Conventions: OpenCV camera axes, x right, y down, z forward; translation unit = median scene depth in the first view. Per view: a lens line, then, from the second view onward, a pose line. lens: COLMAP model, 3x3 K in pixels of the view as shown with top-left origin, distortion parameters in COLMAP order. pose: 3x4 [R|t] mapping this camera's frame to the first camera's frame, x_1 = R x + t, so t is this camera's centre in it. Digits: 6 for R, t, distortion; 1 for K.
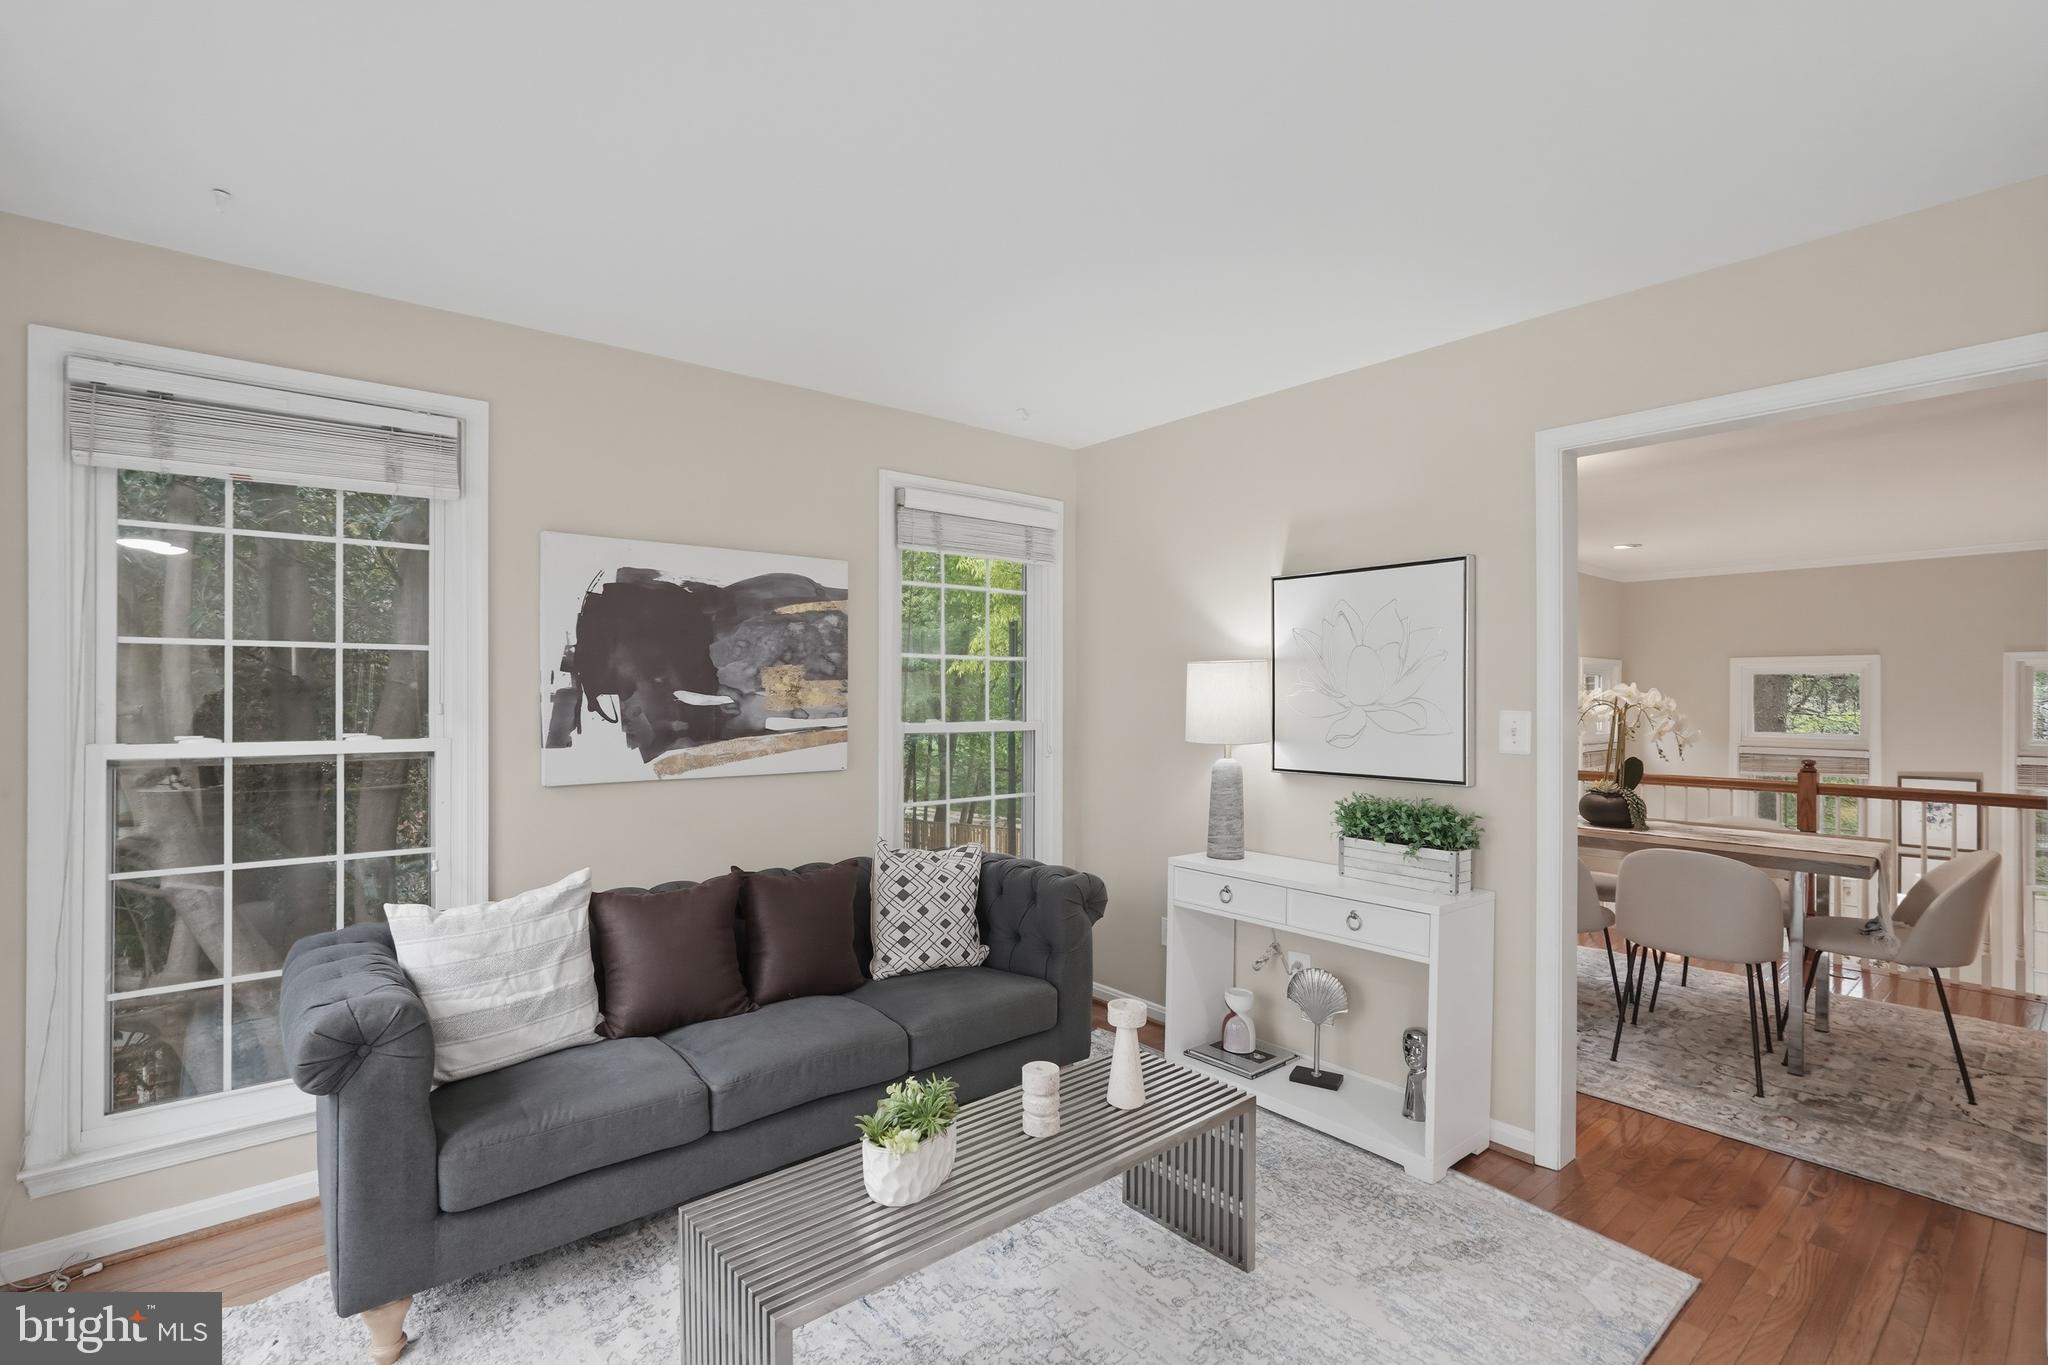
lens RADIAL K [[923.4, 0, 1034.5], [0, 923.4, 688.3], [0, 0, 1]] dist [-0.011951, 0.007032]
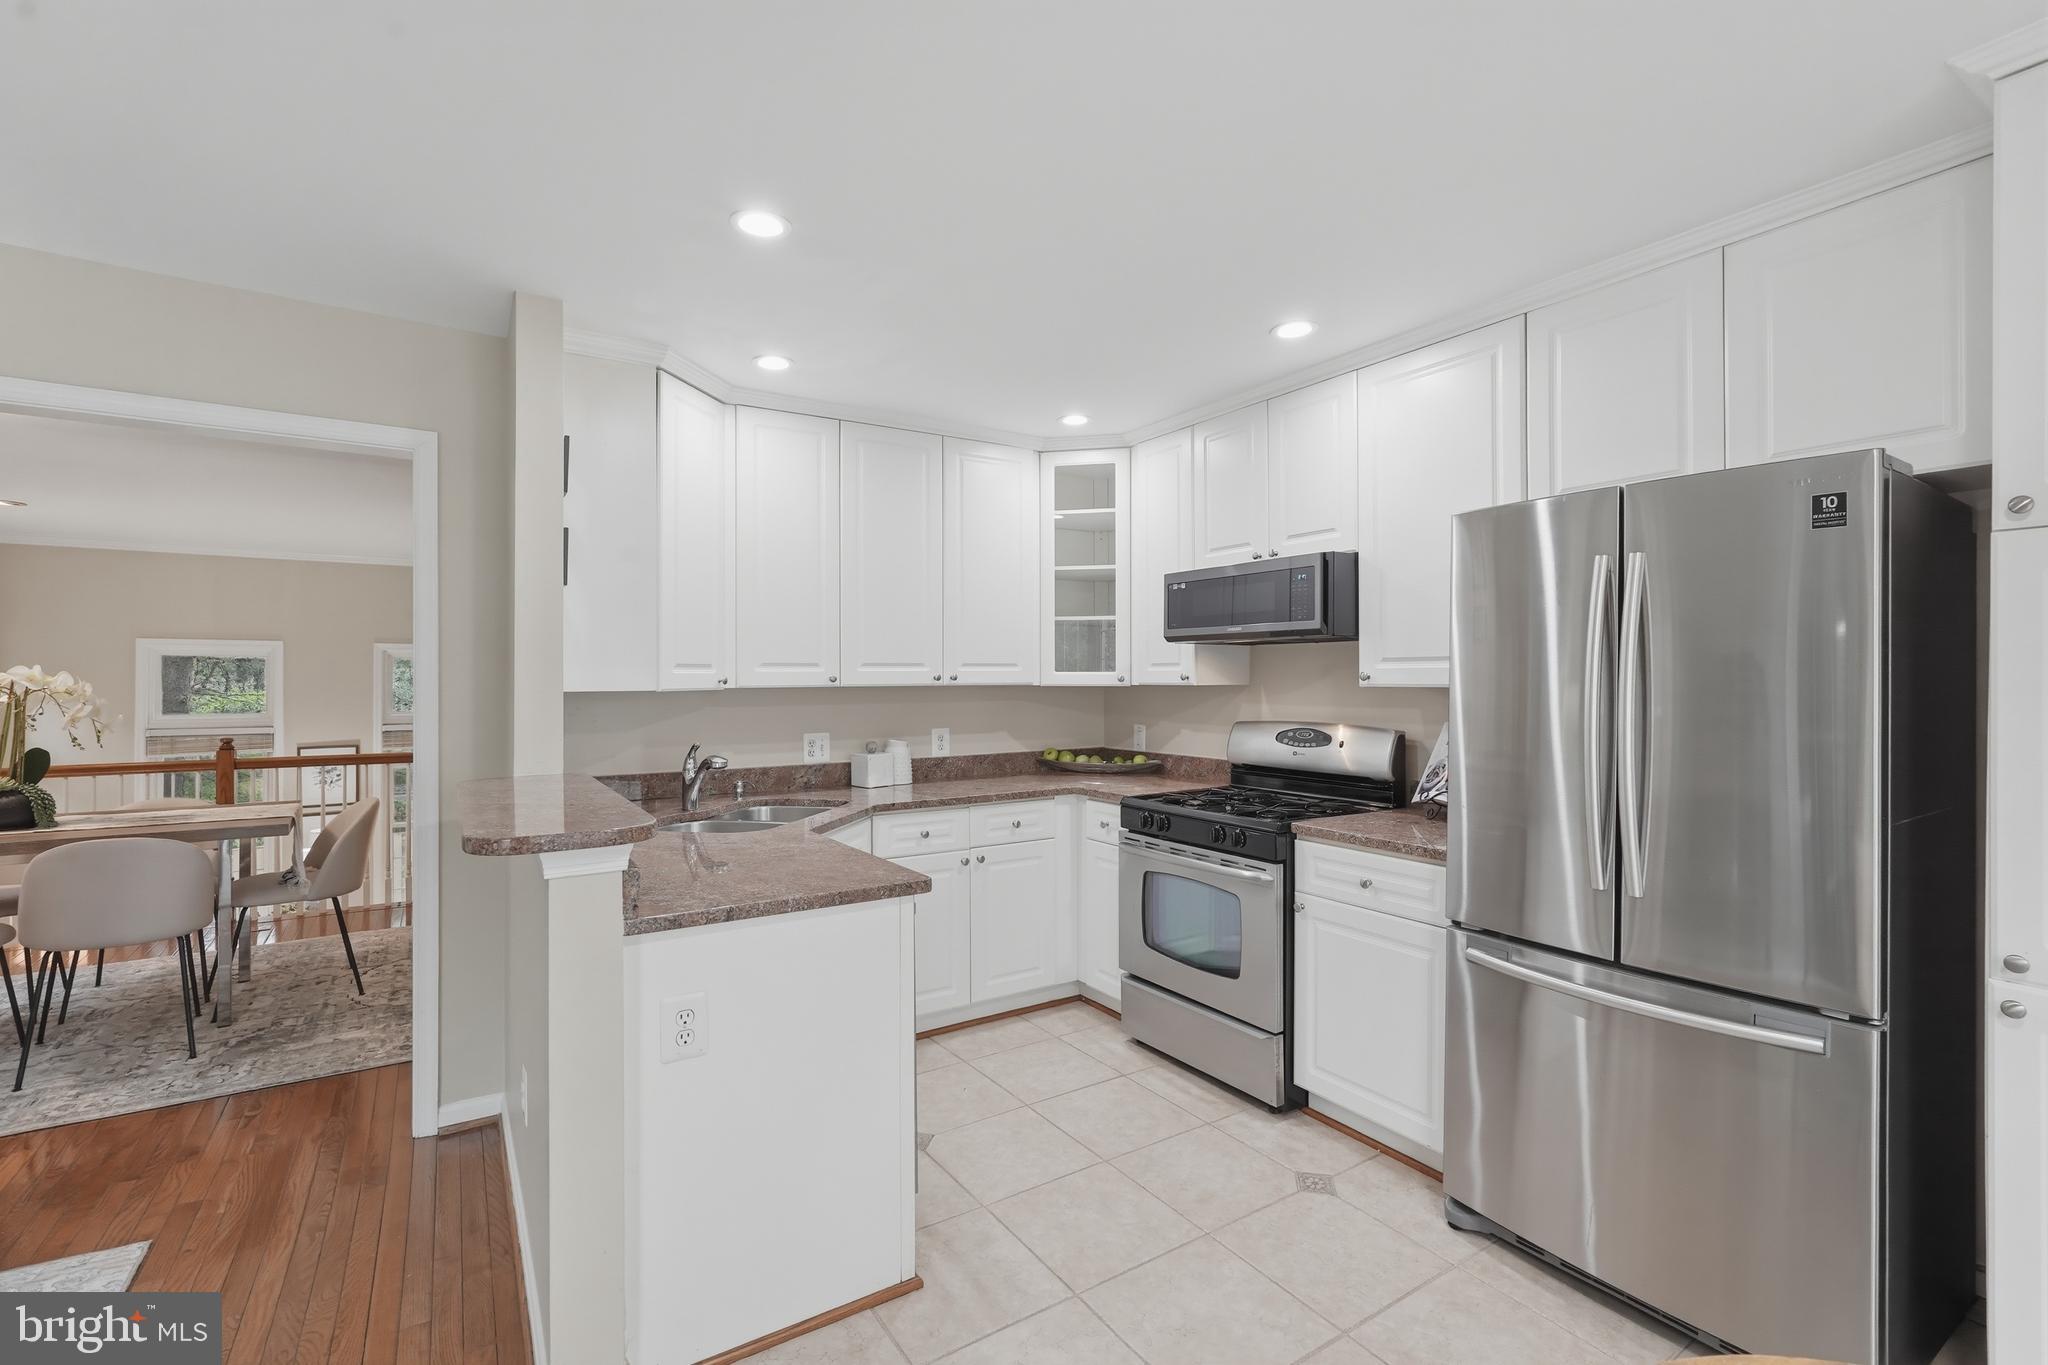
lens RADIAL K [[923.4, 0, 1013.1], [0, 923.4, 676.6], [0, 0, 1]] dist [-0.011951, 0.007032]
pose [[0.142127, -0.003945, 0.989841, -0.110498], [-0.005972, 0.999970, 0.004843, -0.005256], [-0.989830, -0.006600, 0.142099, -0.075317]]
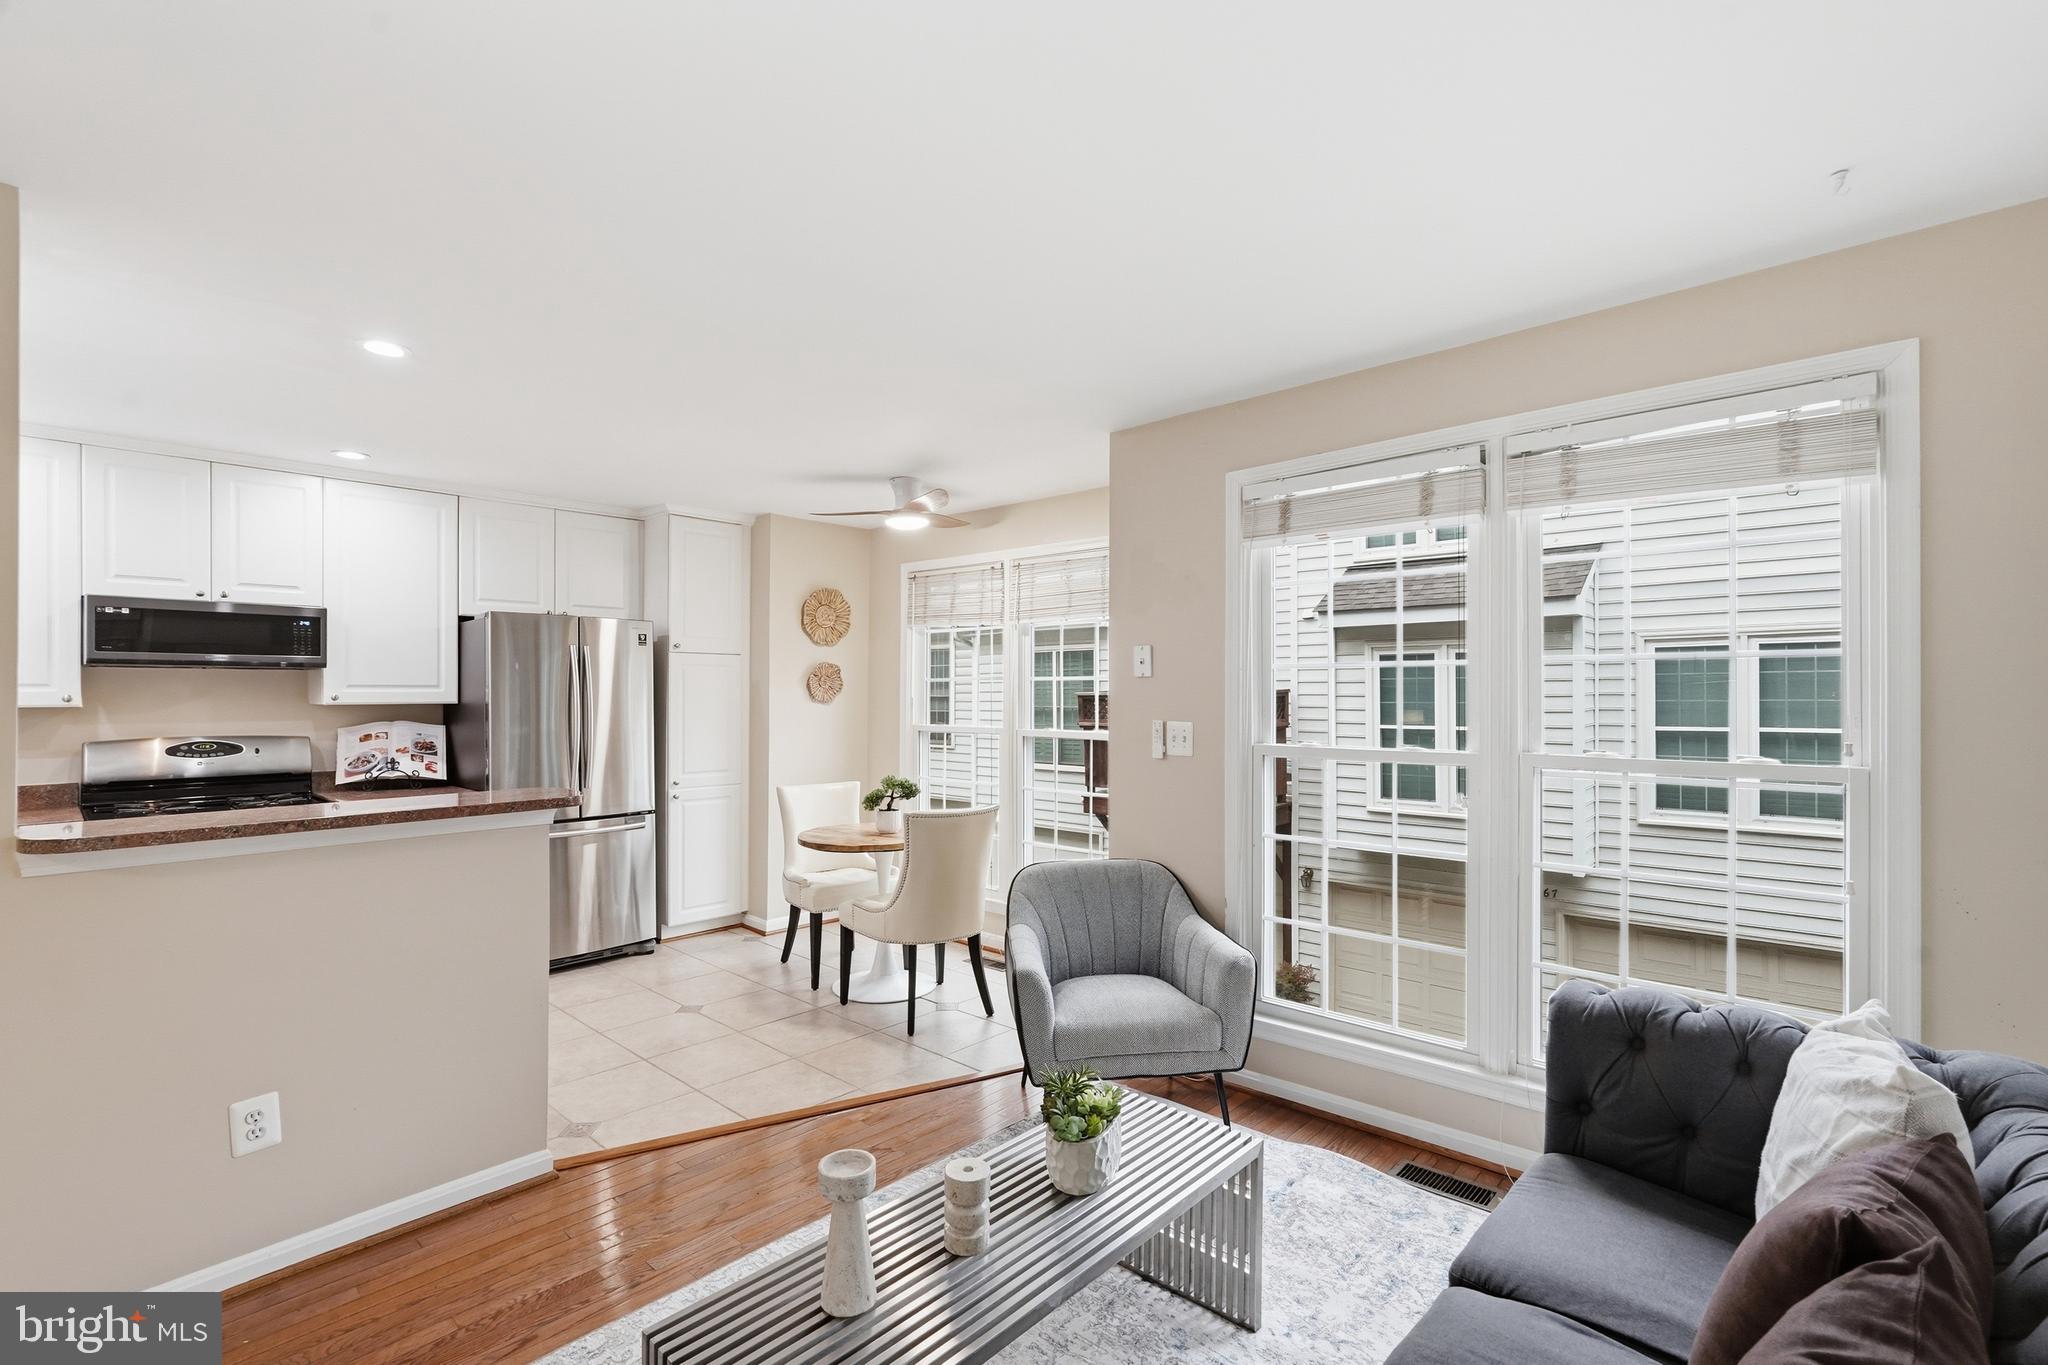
lens RADIAL K [[923.4, 0, 1031.0], [0, 923.4, 697.3], [0, 0, 1]] dist [-0.011951, 0.007032]
pose [[-0.991222, -0.000960, -0.132208, 0.028577], [-0.000212, 0.999984, -0.005671, 0.003240], [0.132212, -0.005593, -0.991206, 1.050715]]
